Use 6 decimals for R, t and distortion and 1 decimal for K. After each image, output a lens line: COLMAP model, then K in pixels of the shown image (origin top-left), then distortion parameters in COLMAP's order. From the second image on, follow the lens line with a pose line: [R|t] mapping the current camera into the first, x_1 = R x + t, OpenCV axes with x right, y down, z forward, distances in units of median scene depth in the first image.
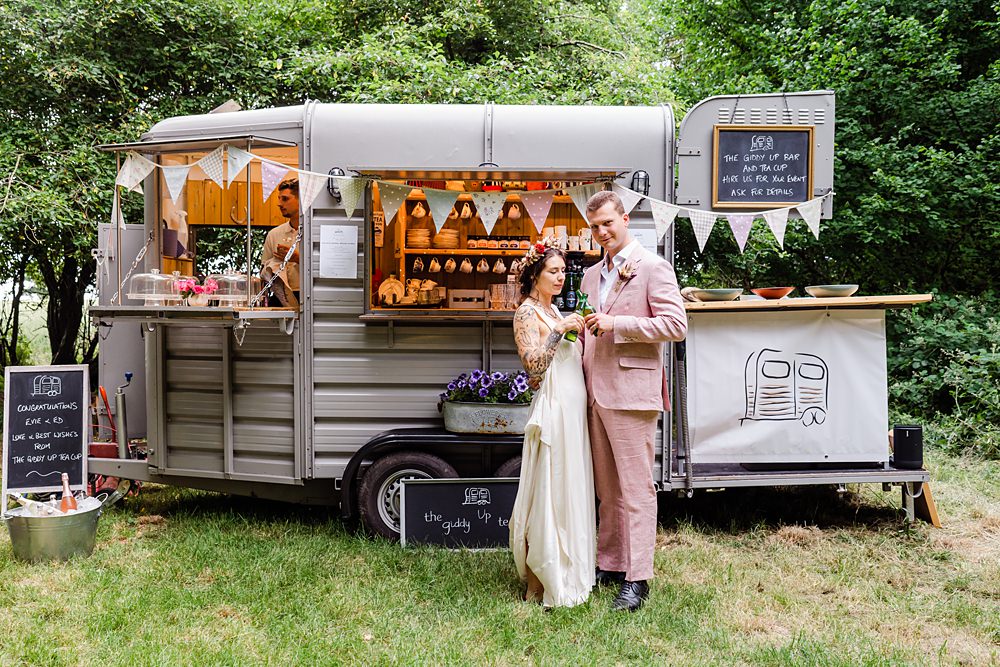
lens RADIAL K [[988.8, 0, 537.2], [0, 988.8, 326.2], [0, 0, 1]] dist [-0.042132, 0.122714]
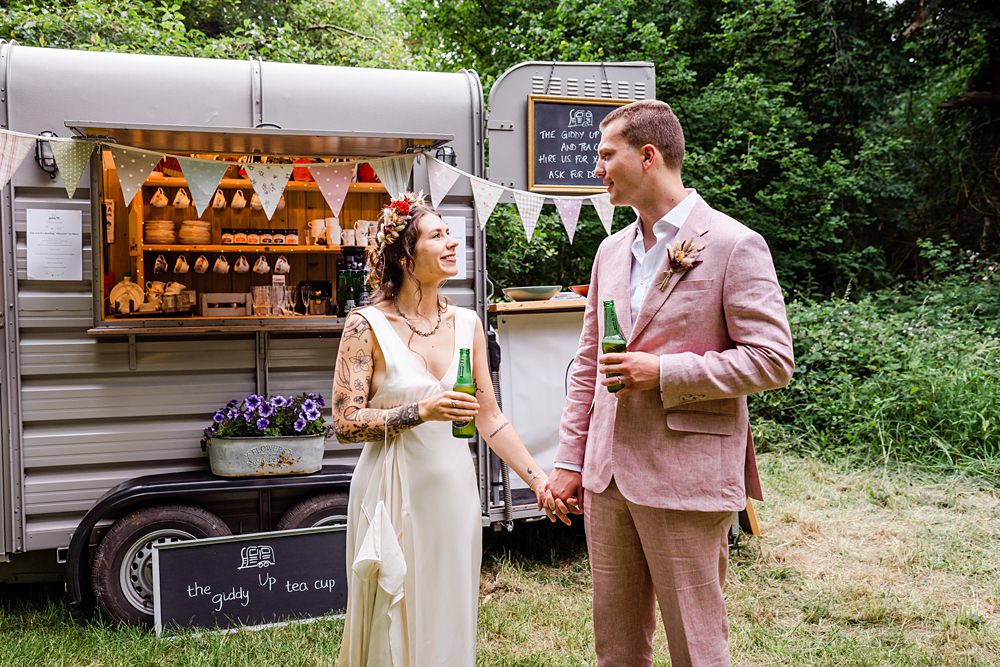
lens RADIAL K [[988.8, 0, 537.2], [0, 988.8, 326.2], [0, 0, 1]] dist [-0.042132, 0.122714]
pose [[0.967103, -0.026137, 0.253037, -0.035863], [0.026548, 0.999646, 0.001792, -0.004944], [-0.252994, 0.004984, 0.967455, 0.173648]]
